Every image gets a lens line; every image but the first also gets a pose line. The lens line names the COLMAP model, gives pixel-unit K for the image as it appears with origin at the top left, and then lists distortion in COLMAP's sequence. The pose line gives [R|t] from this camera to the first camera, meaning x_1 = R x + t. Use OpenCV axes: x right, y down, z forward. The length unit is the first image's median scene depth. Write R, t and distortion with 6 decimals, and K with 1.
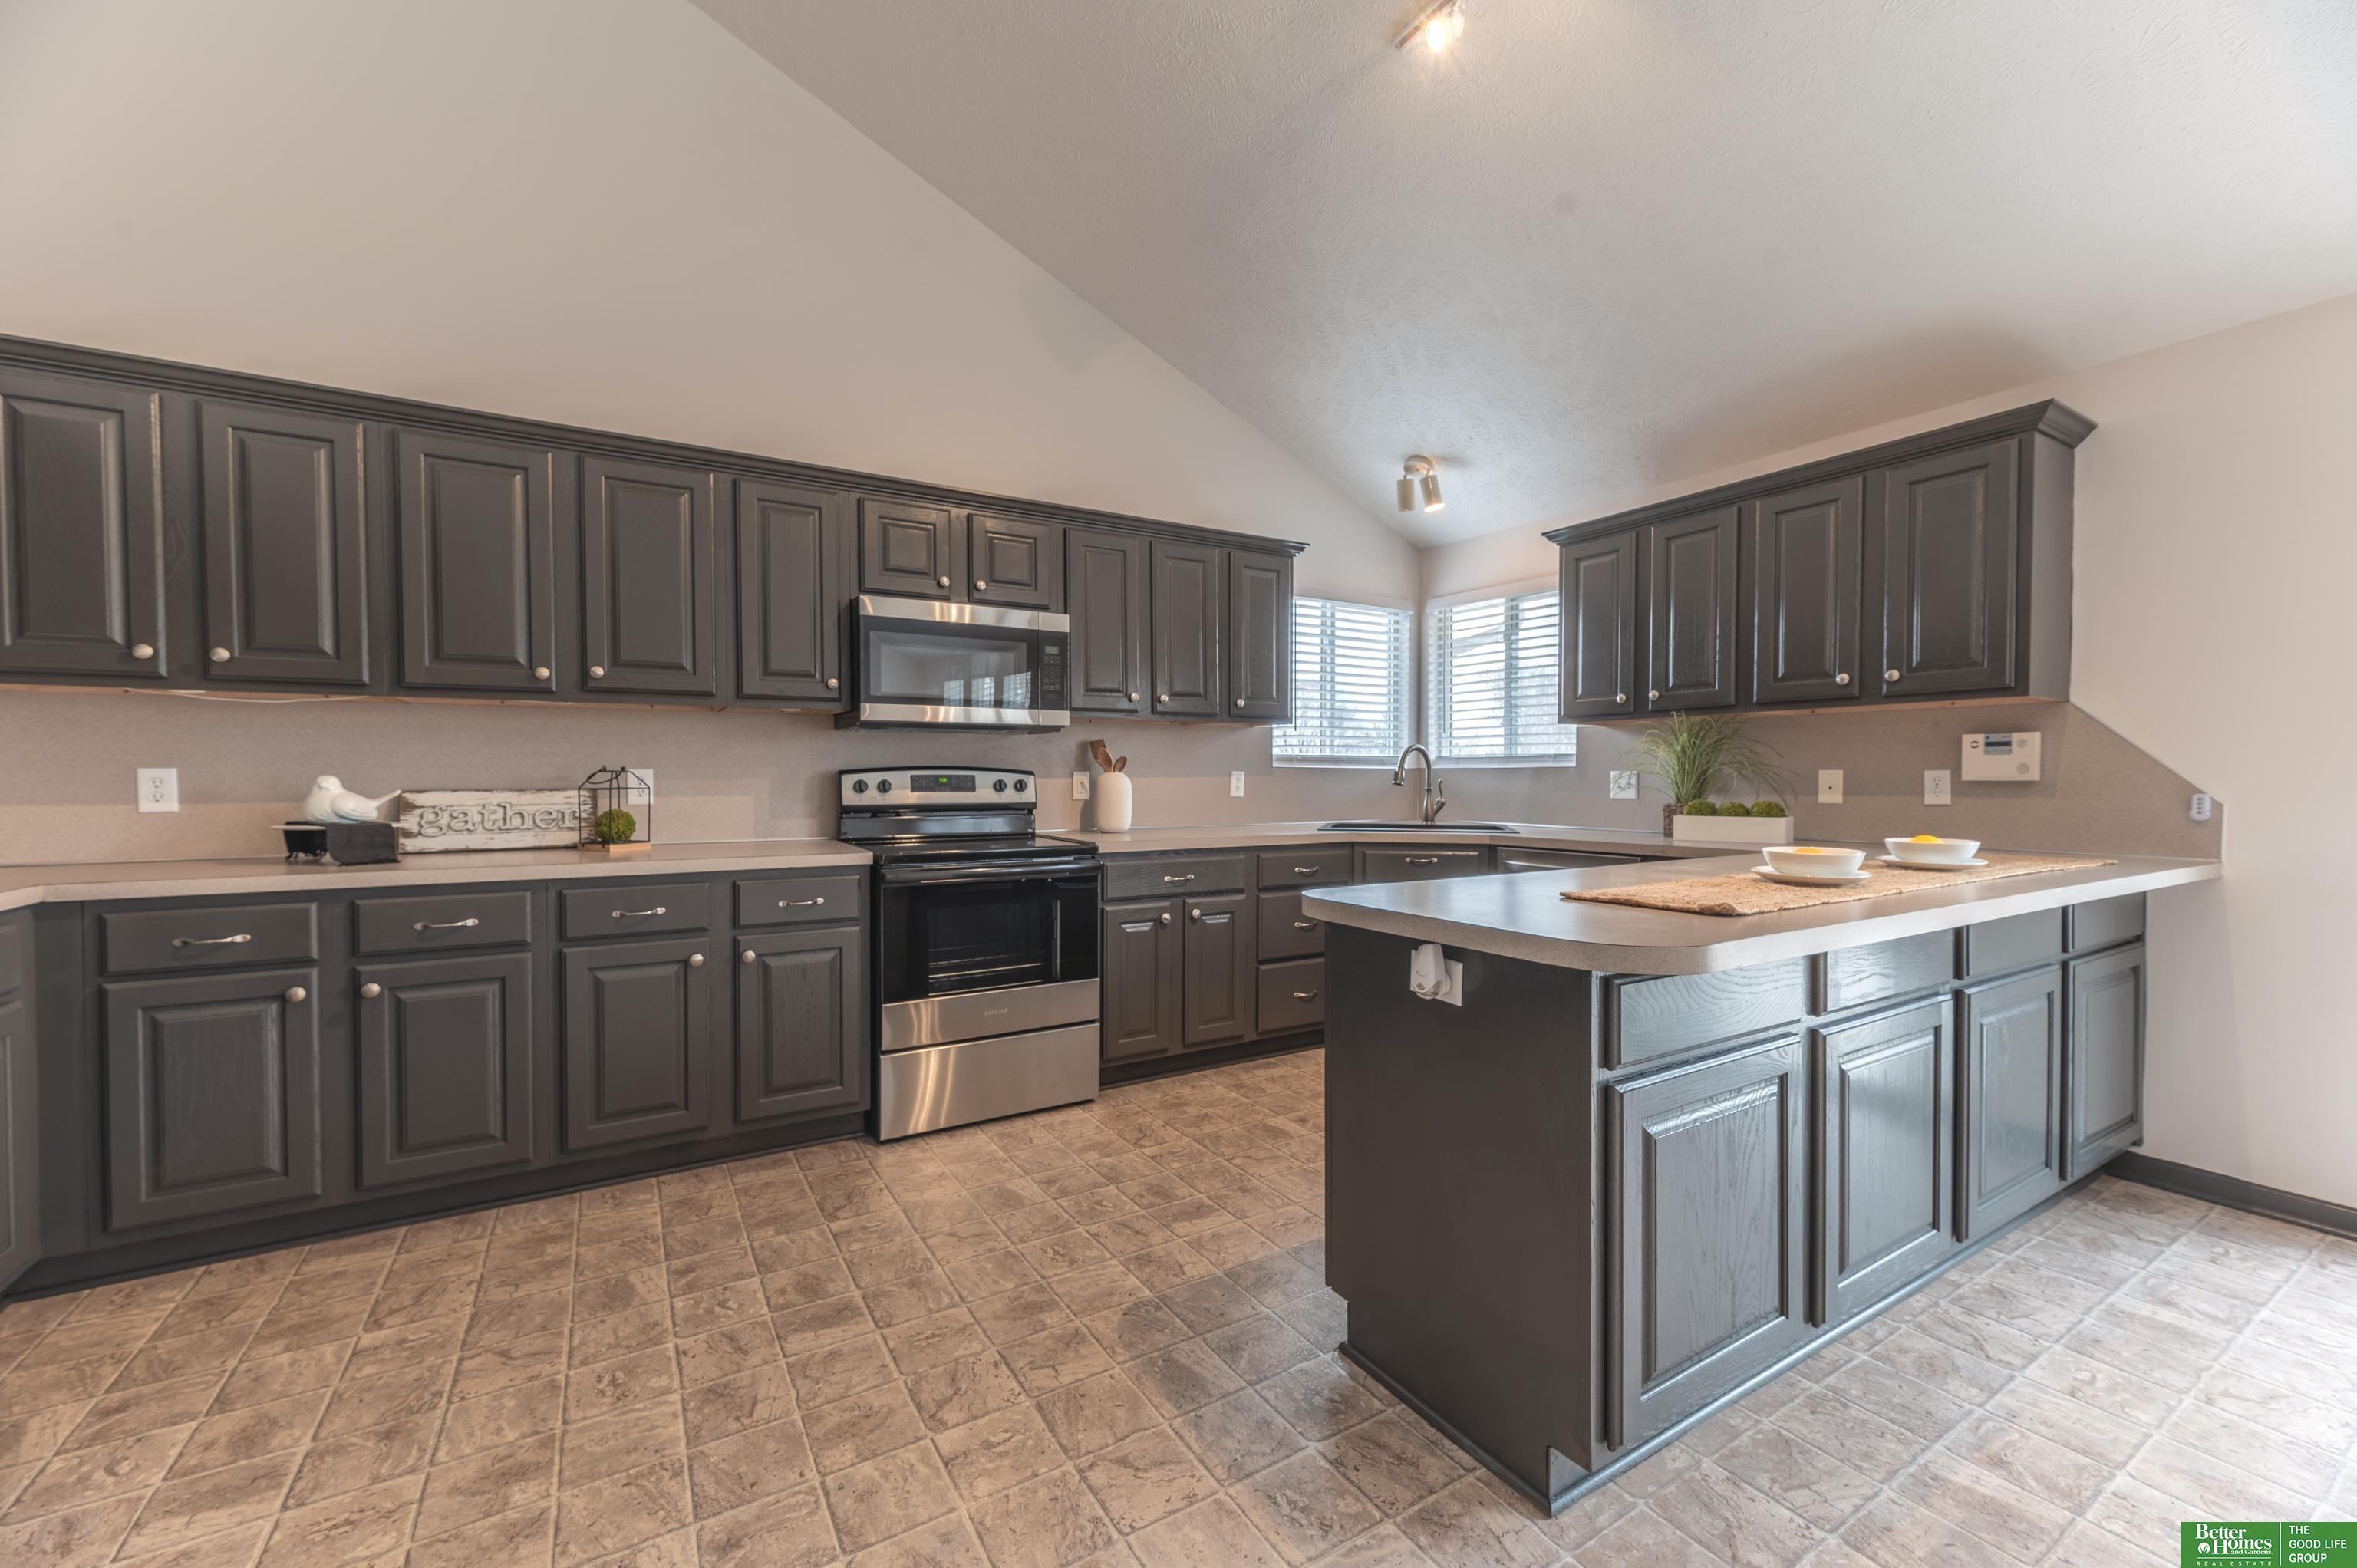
lens RADIAL K [[945.1, 0, 1181.8], [0, 945.1, 789.2], [0, 0, 1]] dist [0.002049, 0.000470]
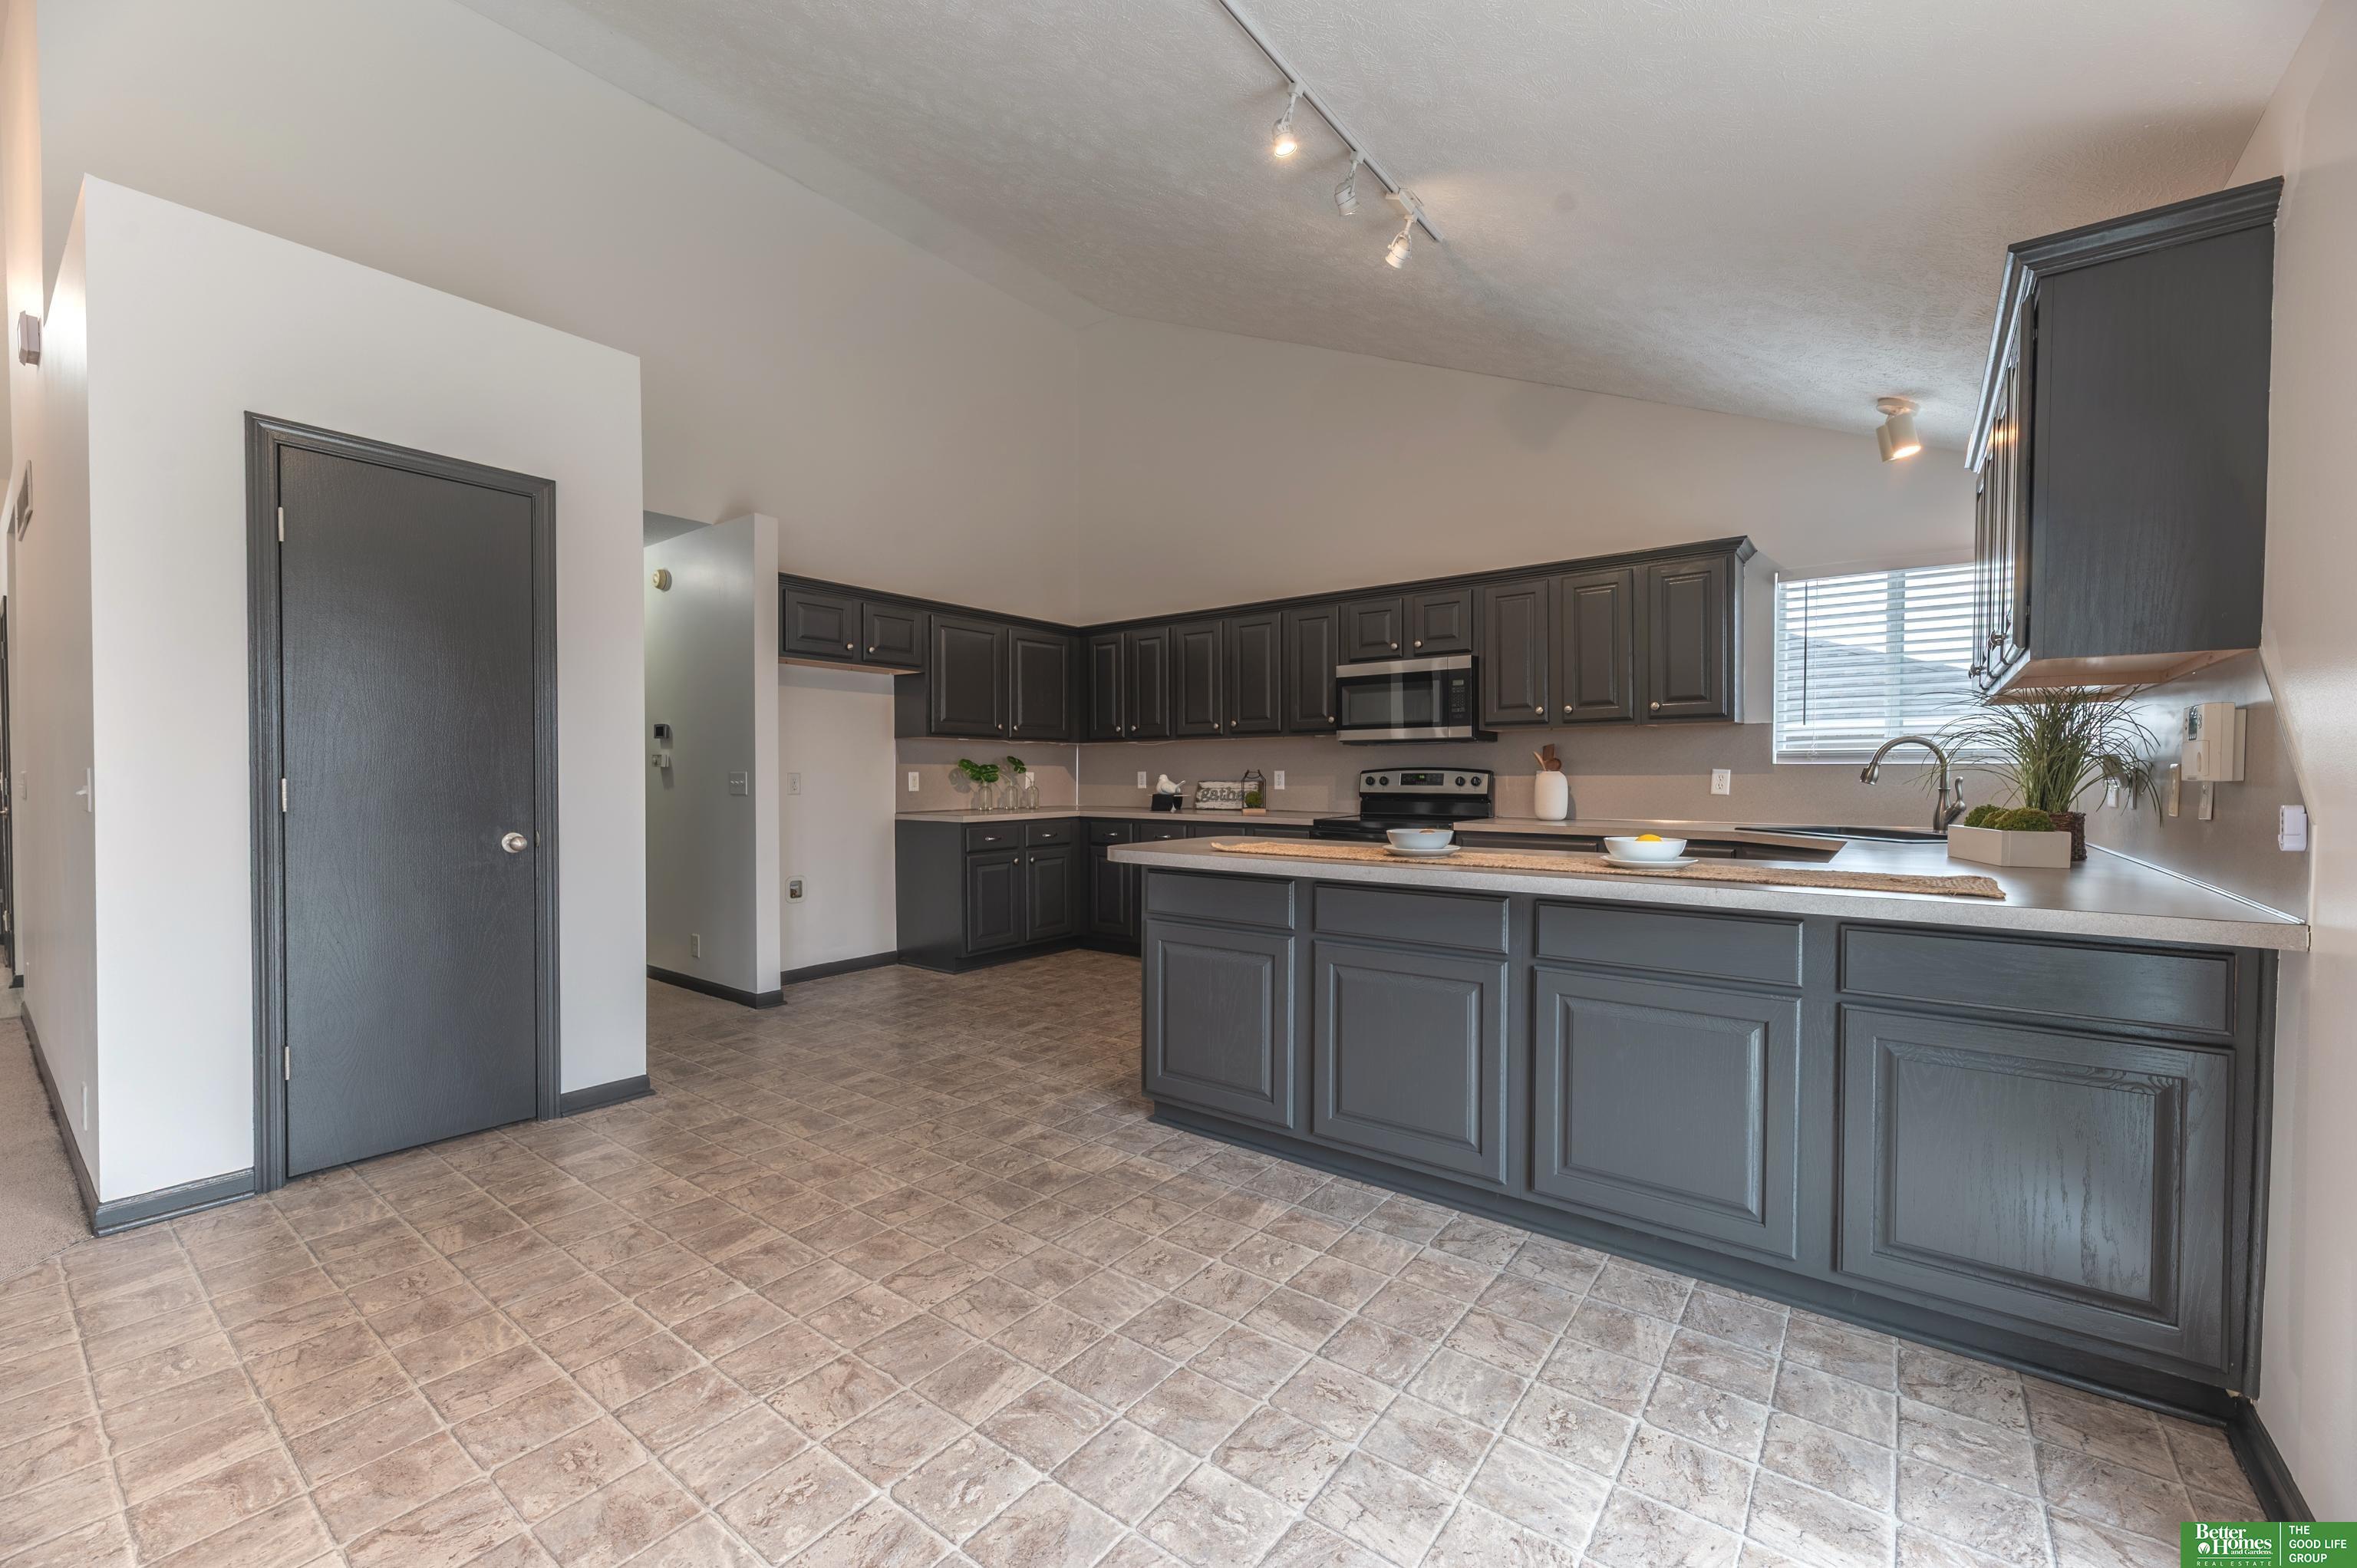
lens RADIAL K [[945.1, 0, 1181.7], [0, 945.1, 791.6], [0, 0, 1]] dist [0.002049, 0.000470]
pose [[0.365118, 0.016893, -0.930808, 1.143834], [-0.011557, 0.999841, 0.013613, -0.003372], [0.930890, 0.005787, 0.365255, 0.135245]]
